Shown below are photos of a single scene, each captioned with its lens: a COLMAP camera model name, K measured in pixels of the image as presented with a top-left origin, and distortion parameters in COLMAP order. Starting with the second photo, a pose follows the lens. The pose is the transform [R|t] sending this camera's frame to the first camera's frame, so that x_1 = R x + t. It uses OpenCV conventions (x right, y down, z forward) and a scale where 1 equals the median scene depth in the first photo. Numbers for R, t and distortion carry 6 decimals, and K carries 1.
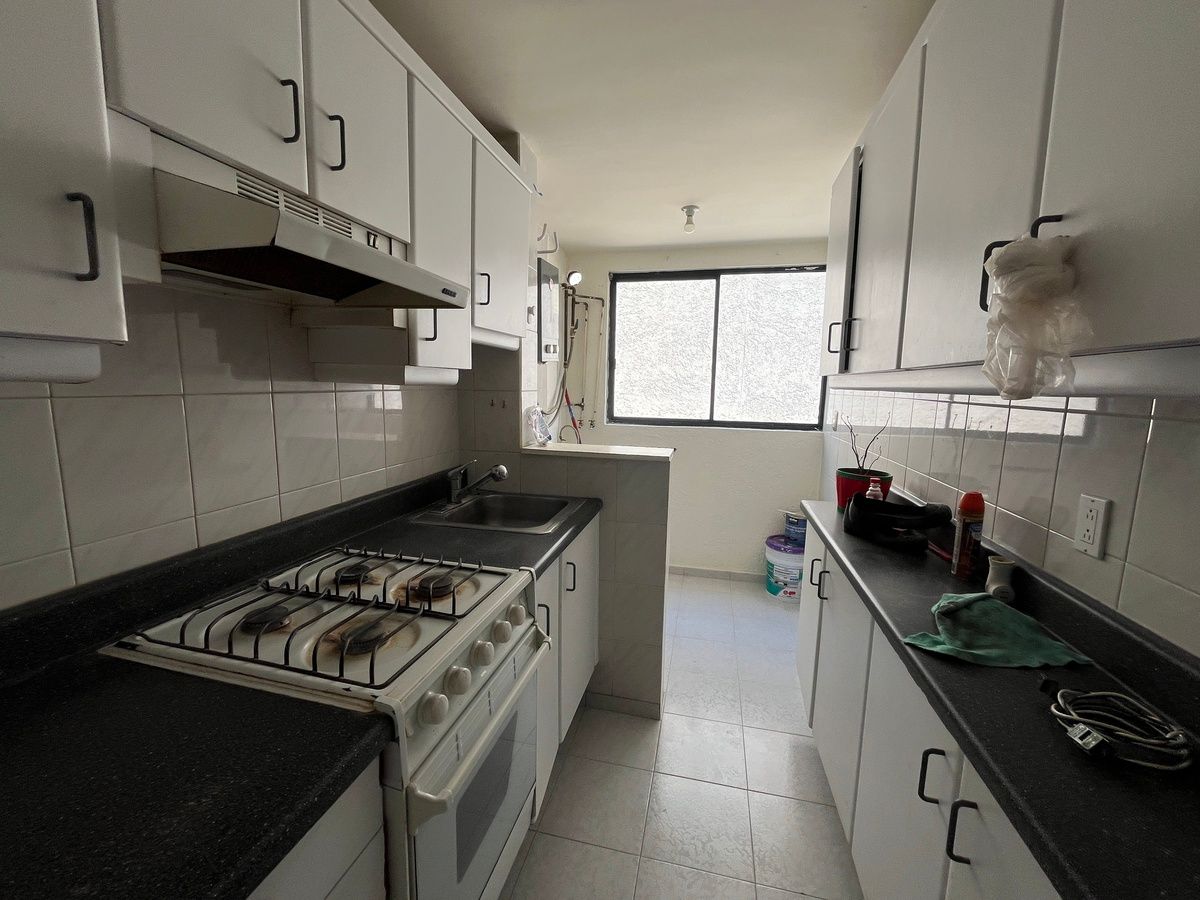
lens RADIAL K [[483.3, 0, 599.9], [0, 483.3, 450.3], [0, 0, 1]] dist [-0.003476, 0.000001]
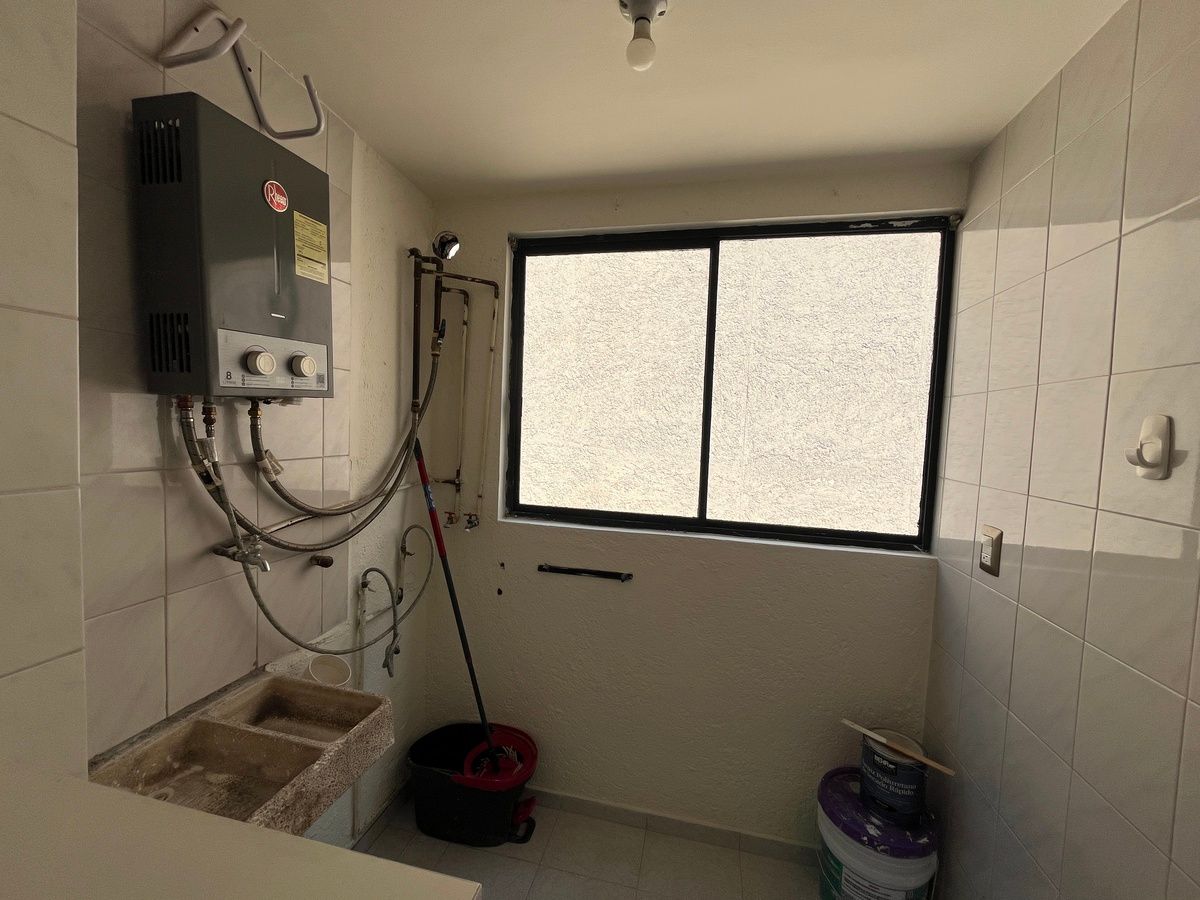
lens RADIAL K [[483.3, 0, 596.8], [0, 483.3, 450.5], [0, 0, 1]] dist [-0.003476, 0.000001]
pose [[0.999758, 0.020905, 0.006911, 0.114046], [-0.020253, 0.996273, -0.083847, -0.089337], [-0.008638, 0.083686, 0.996455, 0.483923]]
